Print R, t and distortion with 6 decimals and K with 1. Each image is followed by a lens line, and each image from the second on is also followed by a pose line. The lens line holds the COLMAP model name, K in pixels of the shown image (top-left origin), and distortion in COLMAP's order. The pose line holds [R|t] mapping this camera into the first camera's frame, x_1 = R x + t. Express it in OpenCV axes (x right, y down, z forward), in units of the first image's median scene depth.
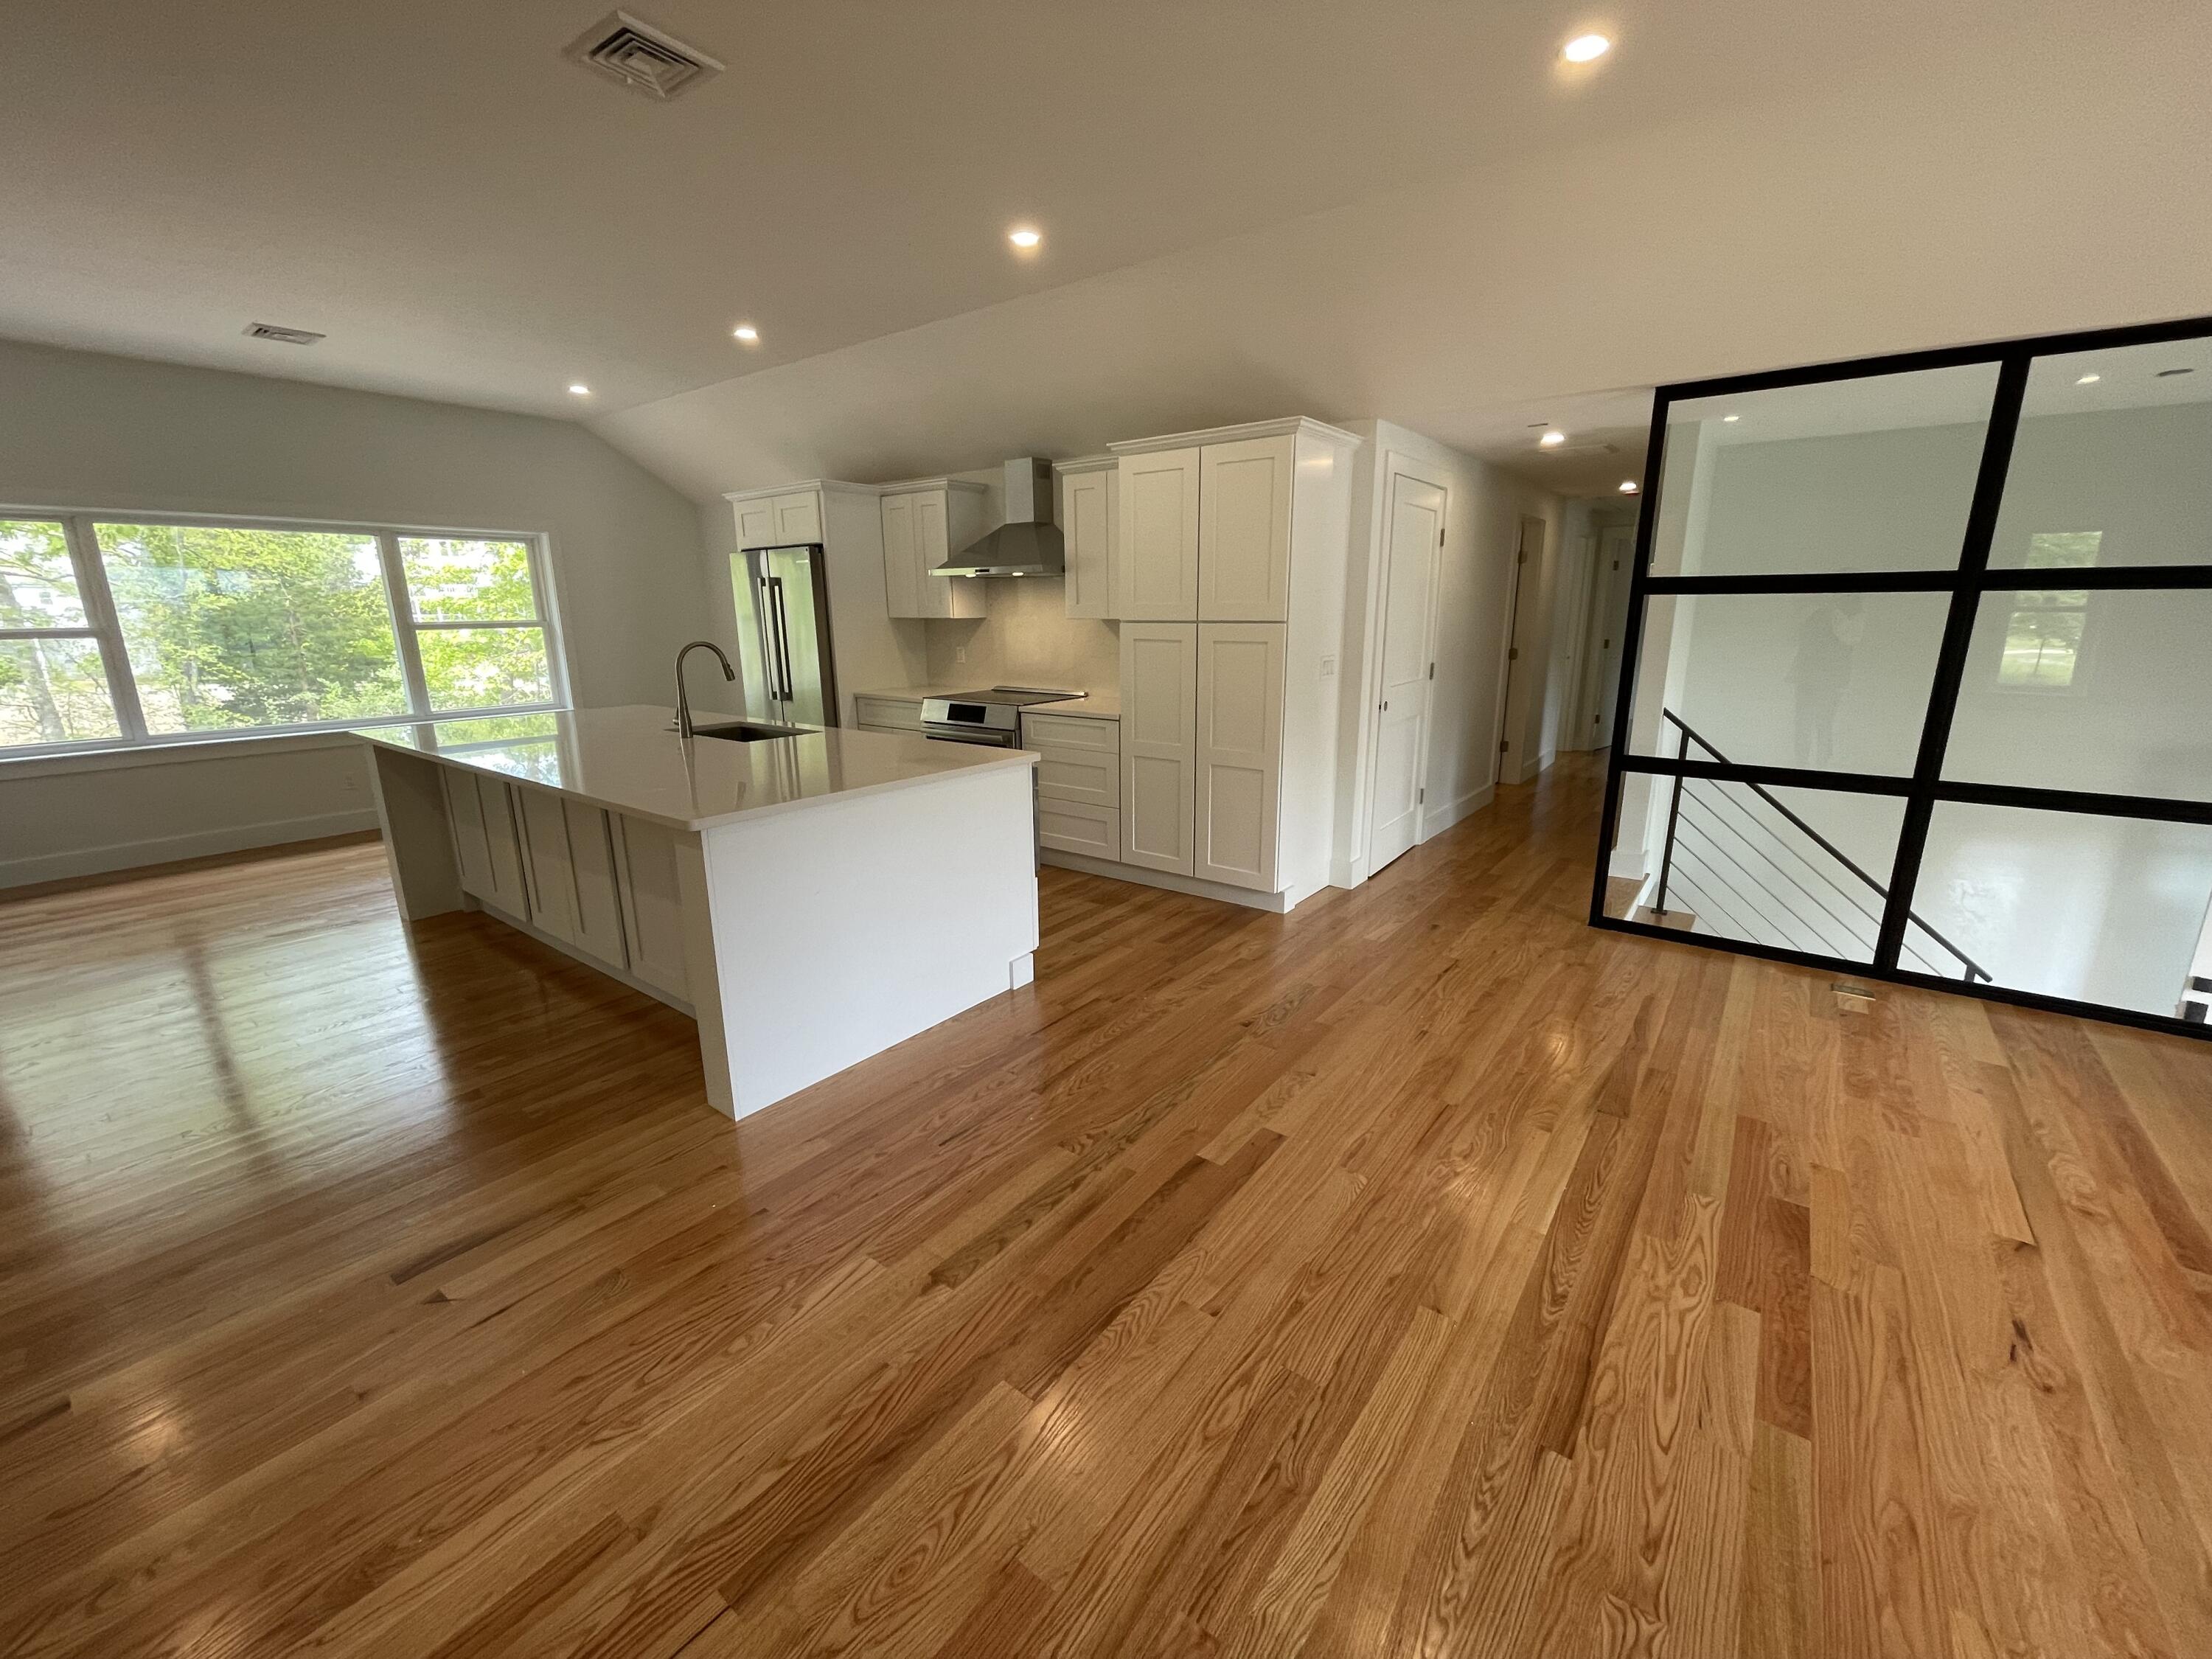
lens RADIAL K [[892.7, 0, 1112.2], [0, 892.7, 831.2], [0, 0, 1]] dist [0.000900, -0.001638]
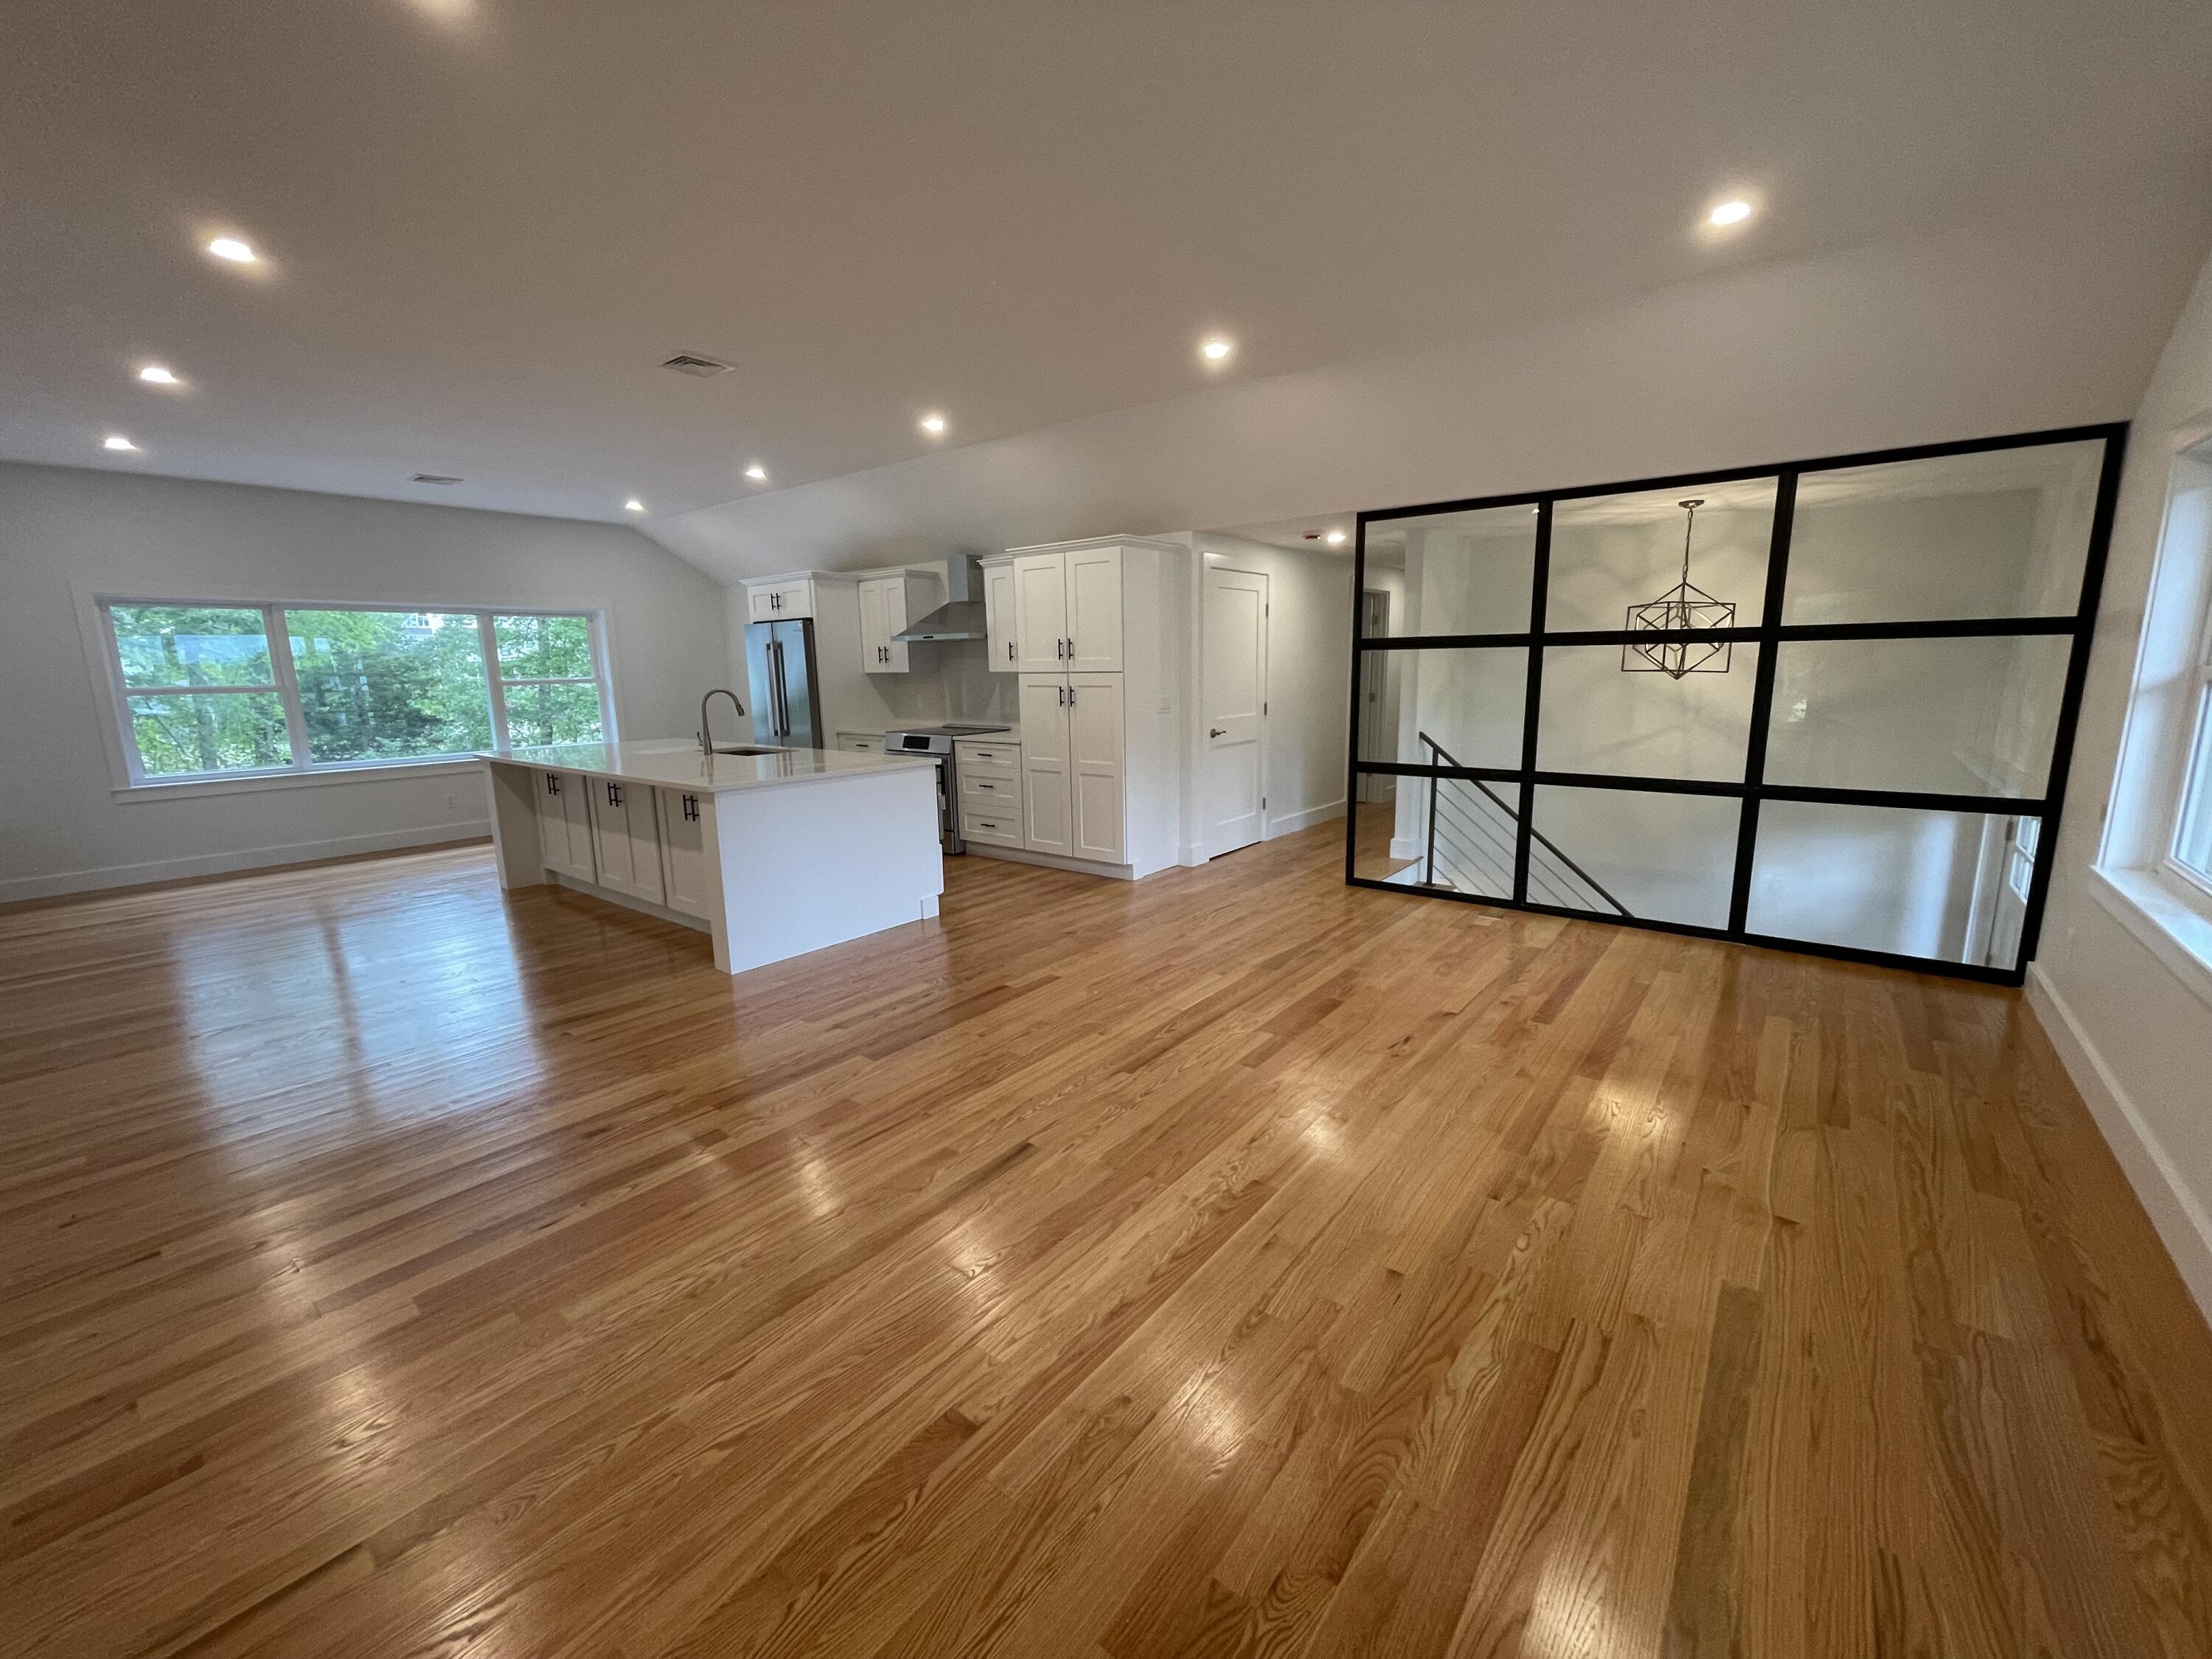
lens RADIAL K [[892.7, 0, 1111.6], [0, 892.7, 832.2], [0, 0, 1]] dist [0.000900, -0.001638]
pose [[0.999793, -0.004829, -0.019748, 0.196693], [0.003604, 0.998093, -0.061618, 0.108489], [0.020008, 0.061534, 0.997904, -0.404438]]
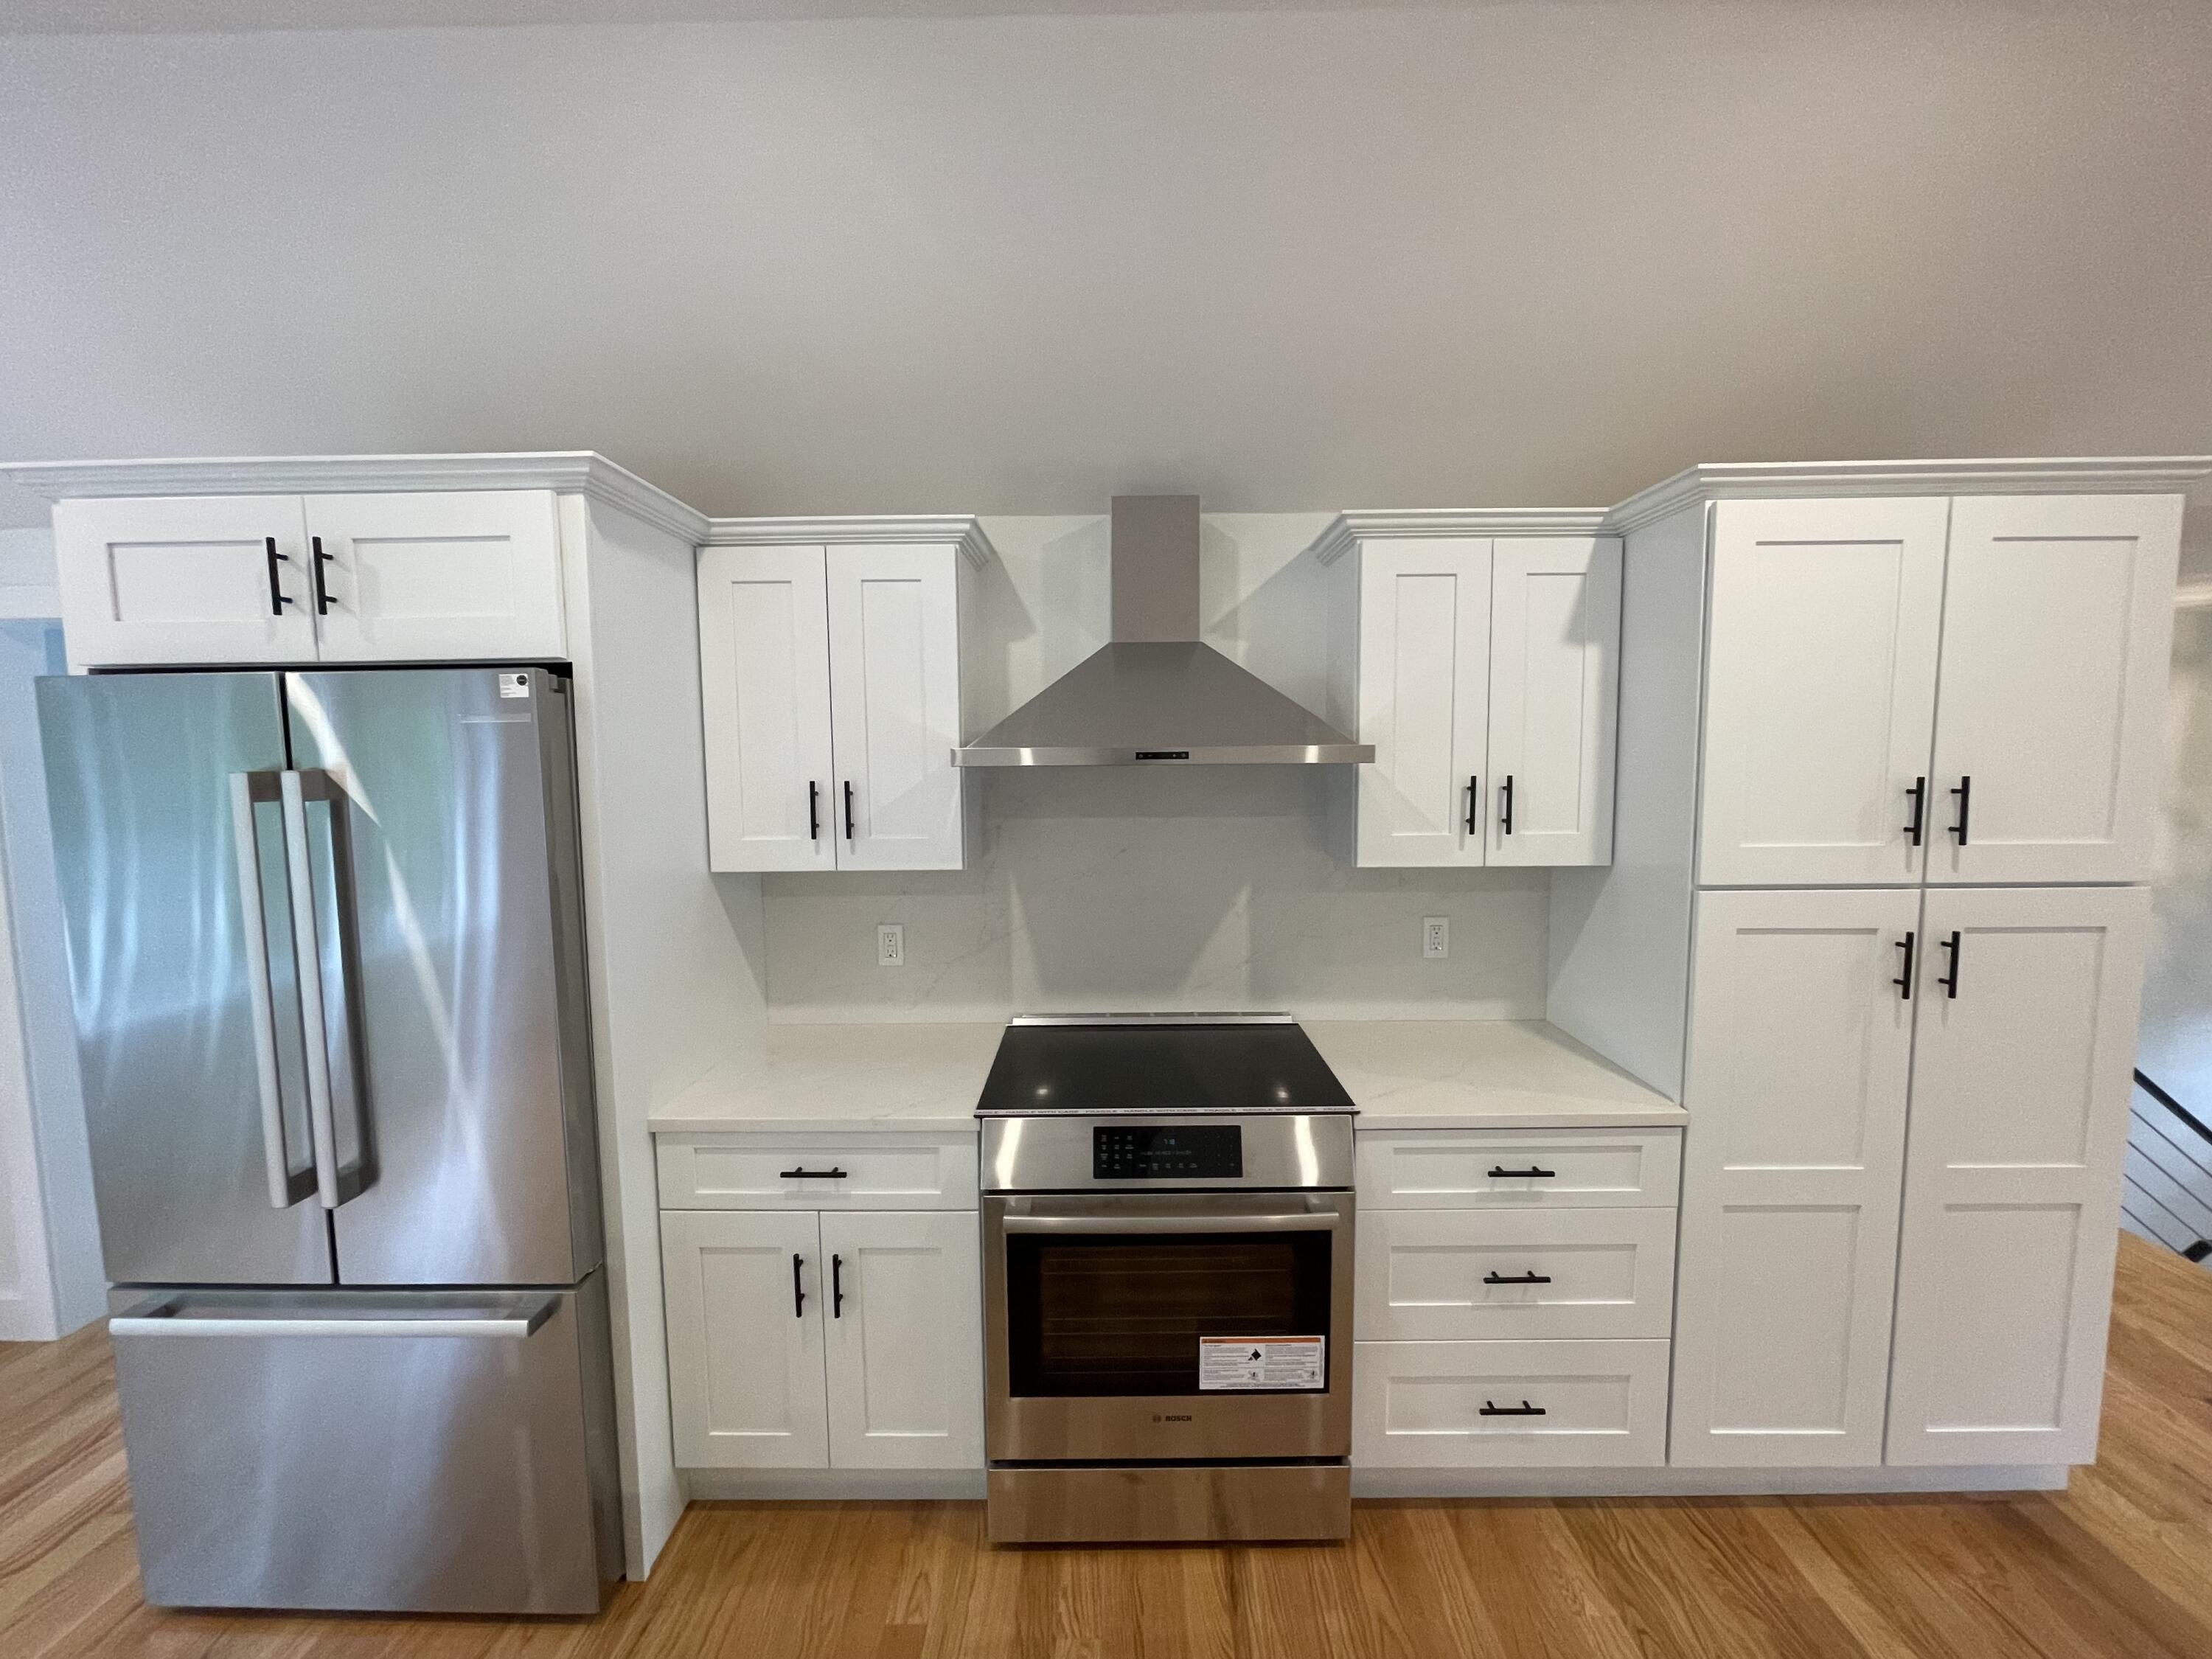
lens RADIAL K [[892.7, 0, 1106.9], [0, 892.7, 842.0], [0, 0, 1]] dist [0.000900, -0.001638]
pose [[0.803108, -0.054689, 0.593318, -0.489409], [0.150442, 0.982127, -0.113108, -0.272677], [-0.576528, 0.180098, 0.796982, 0.903442]]
